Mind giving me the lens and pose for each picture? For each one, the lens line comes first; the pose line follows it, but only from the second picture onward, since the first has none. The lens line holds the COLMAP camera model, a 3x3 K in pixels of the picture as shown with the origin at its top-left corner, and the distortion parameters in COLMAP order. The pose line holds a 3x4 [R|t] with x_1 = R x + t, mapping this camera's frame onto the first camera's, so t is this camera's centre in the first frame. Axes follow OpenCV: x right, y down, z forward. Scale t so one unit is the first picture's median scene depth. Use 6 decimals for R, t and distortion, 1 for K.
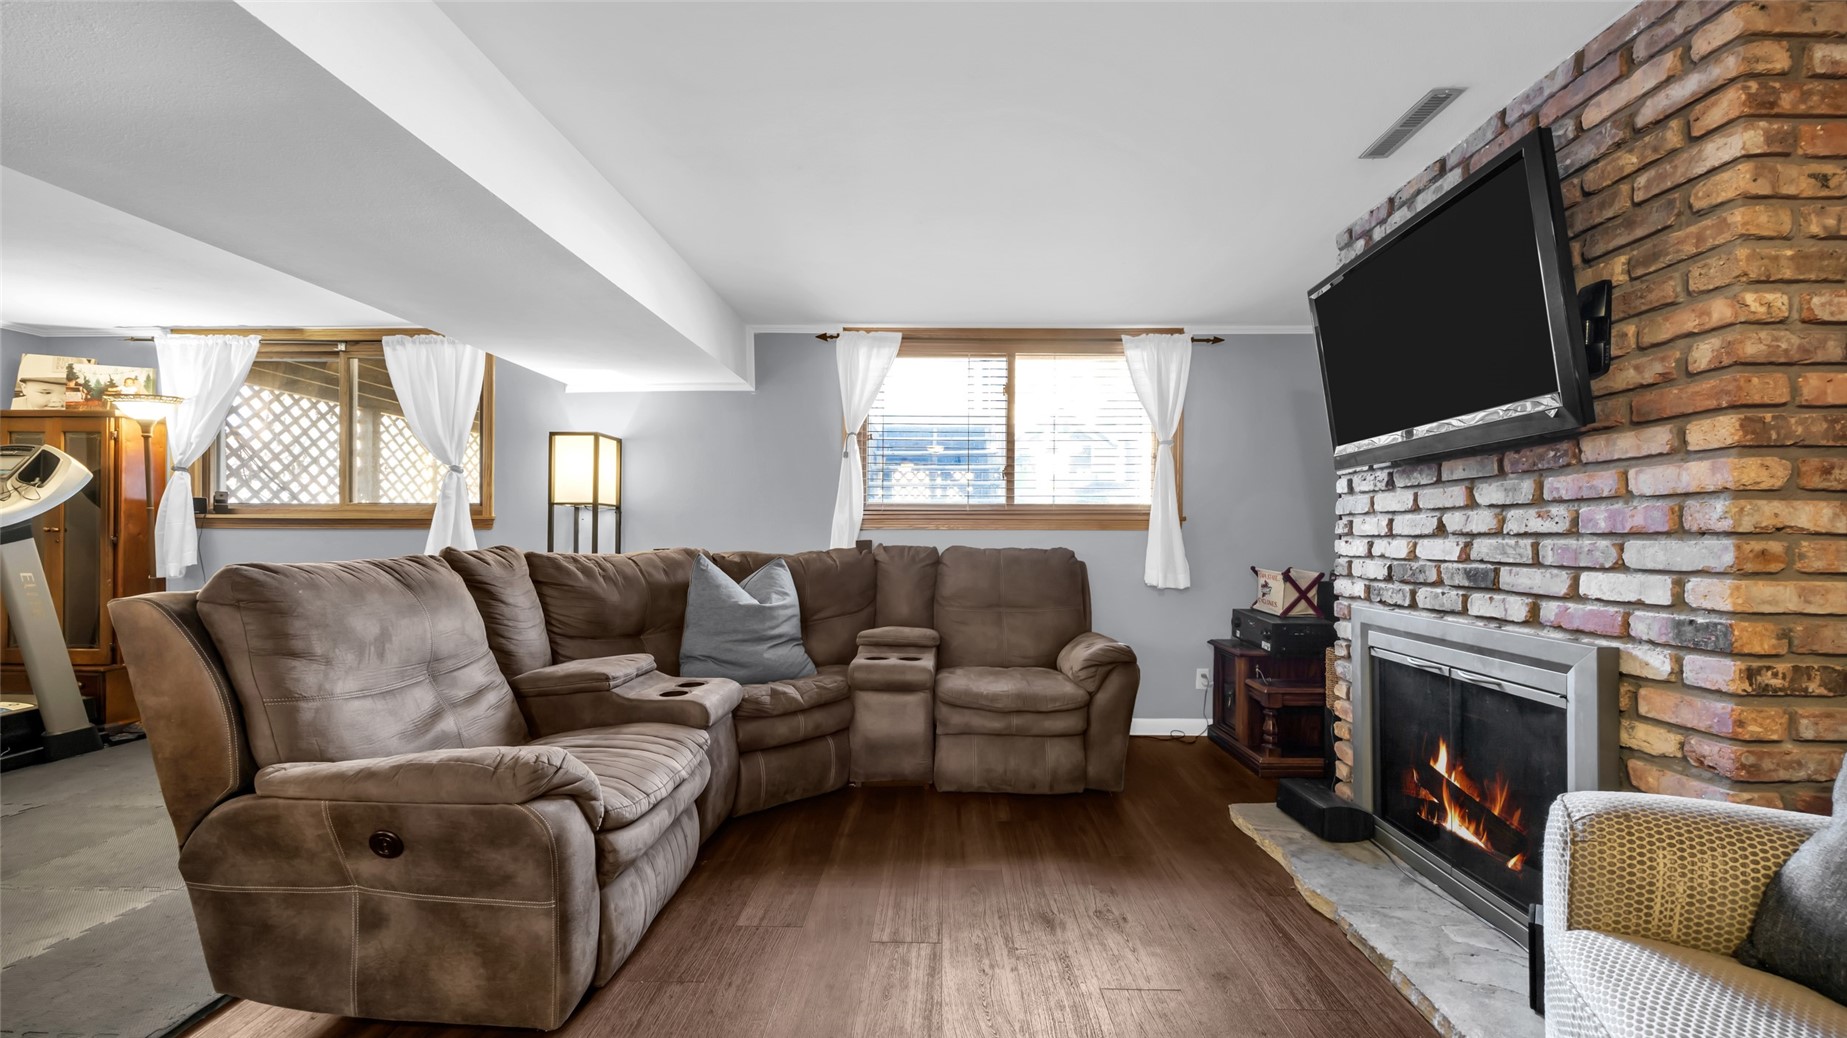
lens RADIAL K [[708.4, 0, 921.0], [0, 708.4, 537.8], [0, 0, 1]] dist [0.001239, -0.000018]
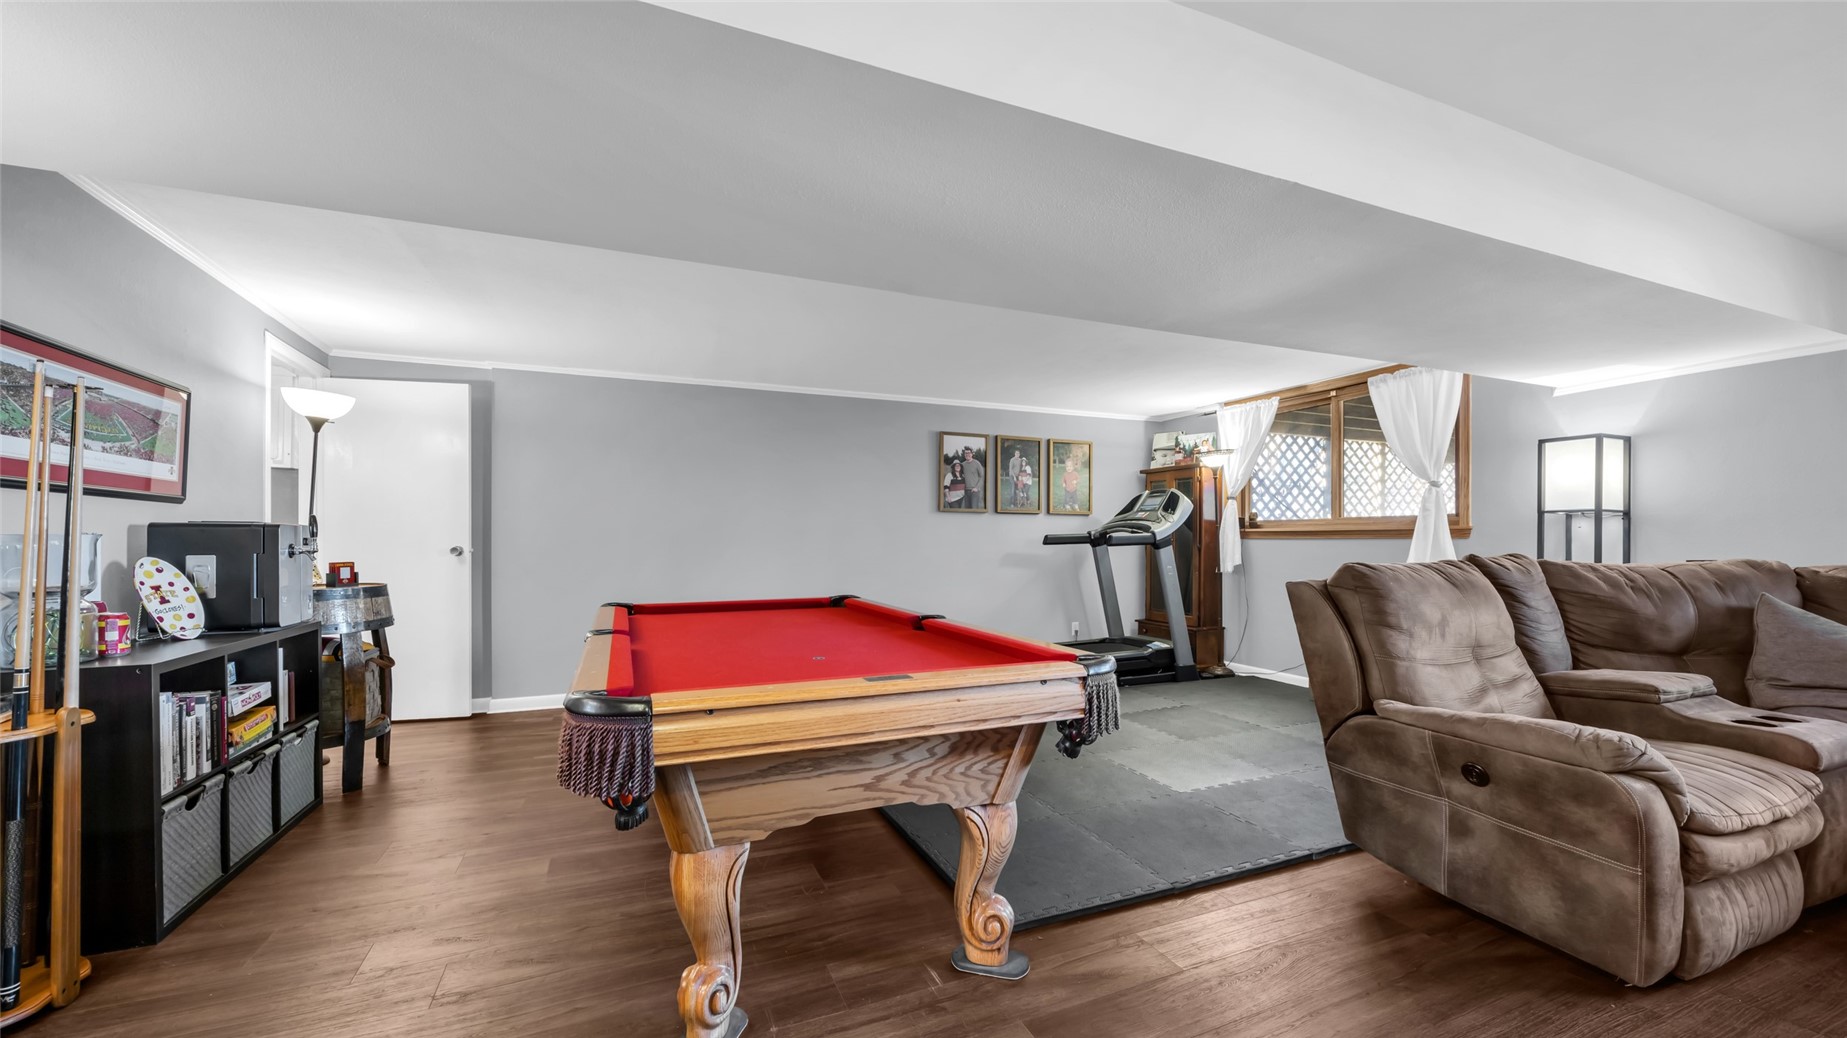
lens RADIAL K [[708.4, 0, 935.2], [0, 708.4, 539.9], [0, 0, 1]] dist [0.001239, -0.000018]
pose [[0.431436, -0.003675, -0.902136, 0.011285], [-0.004410, 0.999971, -0.006182, 0.000813], [0.902133, 0.006646, 0.431407, -0.334328]]
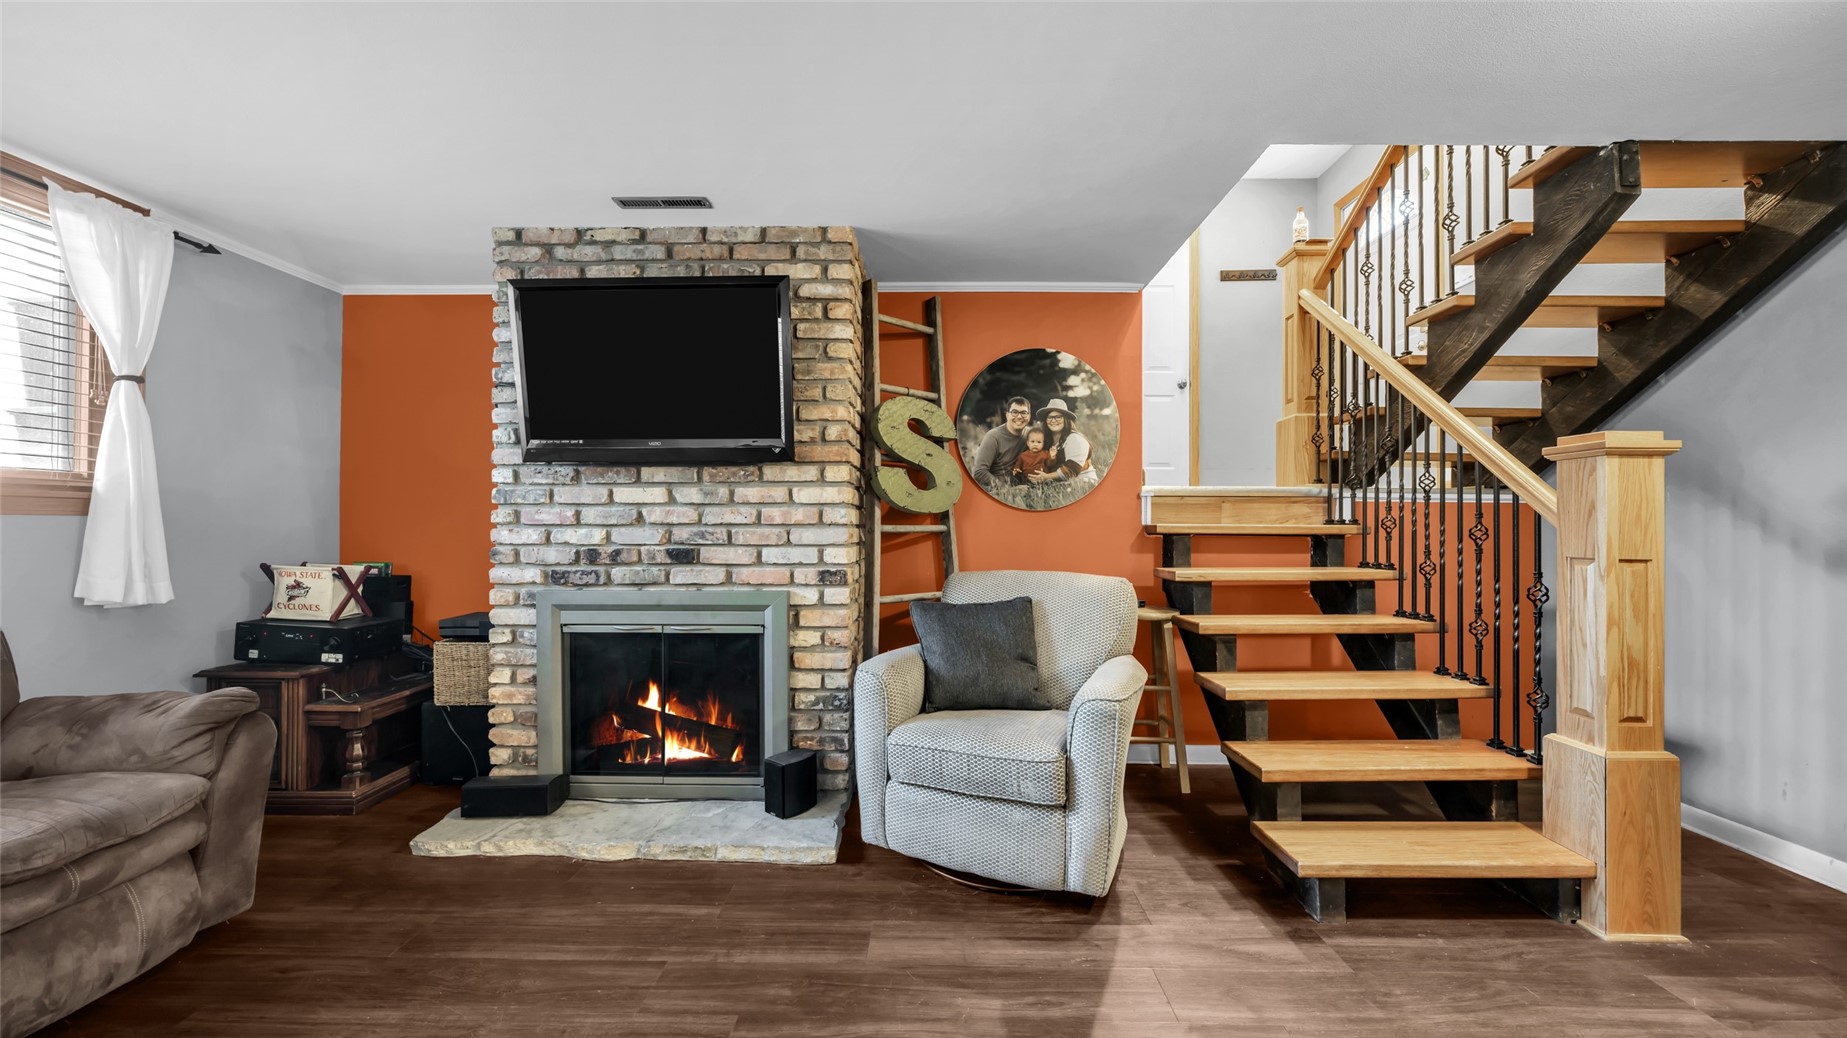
lens RADIAL K [[708.4, 0, 928.4], [0, 708.4, 523.2], [0, 0, 1]] dist [0.001239, -0.000018]
pose [[-0.018315, 0.000836, 0.999832, -0.566513], [-0.000931, 0.999999, -0.000854, -0.005666], [-0.999832, -0.000946, -0.018314, 0.524397]]
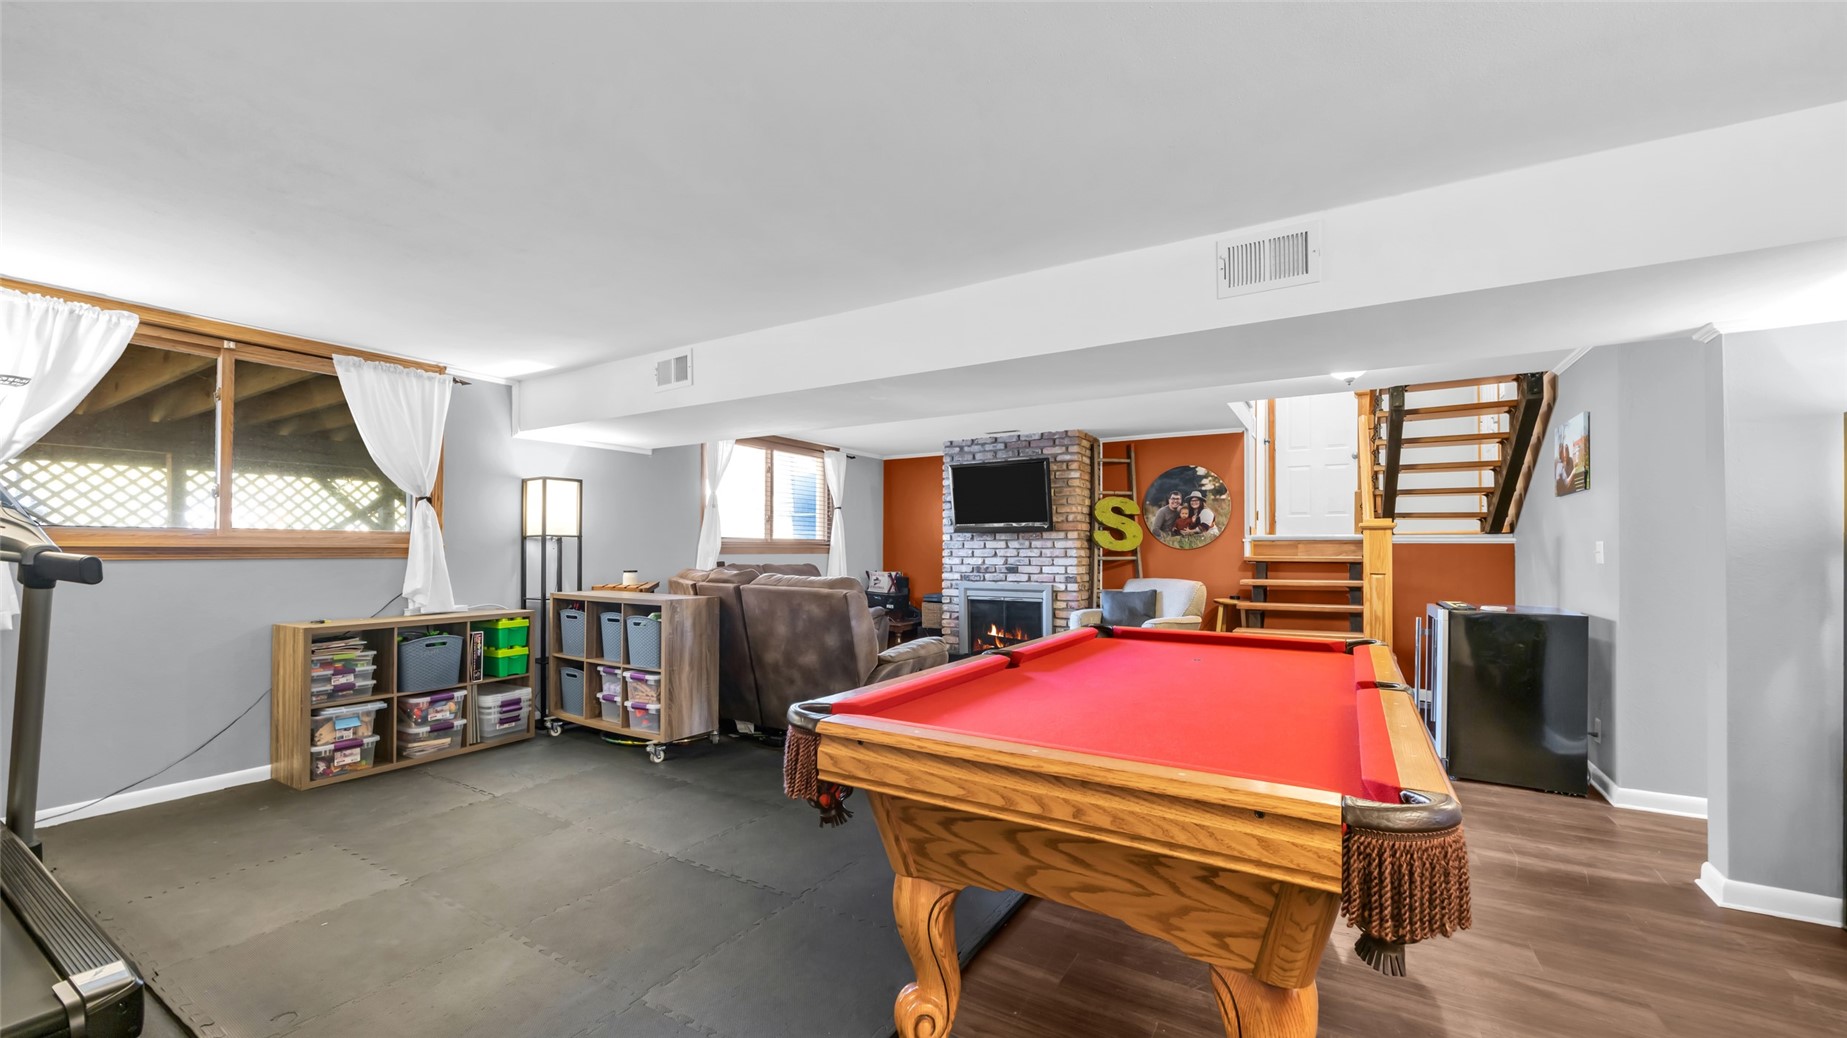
lens RADIAL K [[708.4, 0, 915.0], [0, 708.4, 545.0], [0, 0, 1]] dist [0.001239, -0.000018]
pose [[0.493736, 0.001551, 0.869610, -2.261975], [0.003988, 0.999984, -0.004047, -0.046010], [-0.869603, 0.005467, 0.493722, -0.252789]]
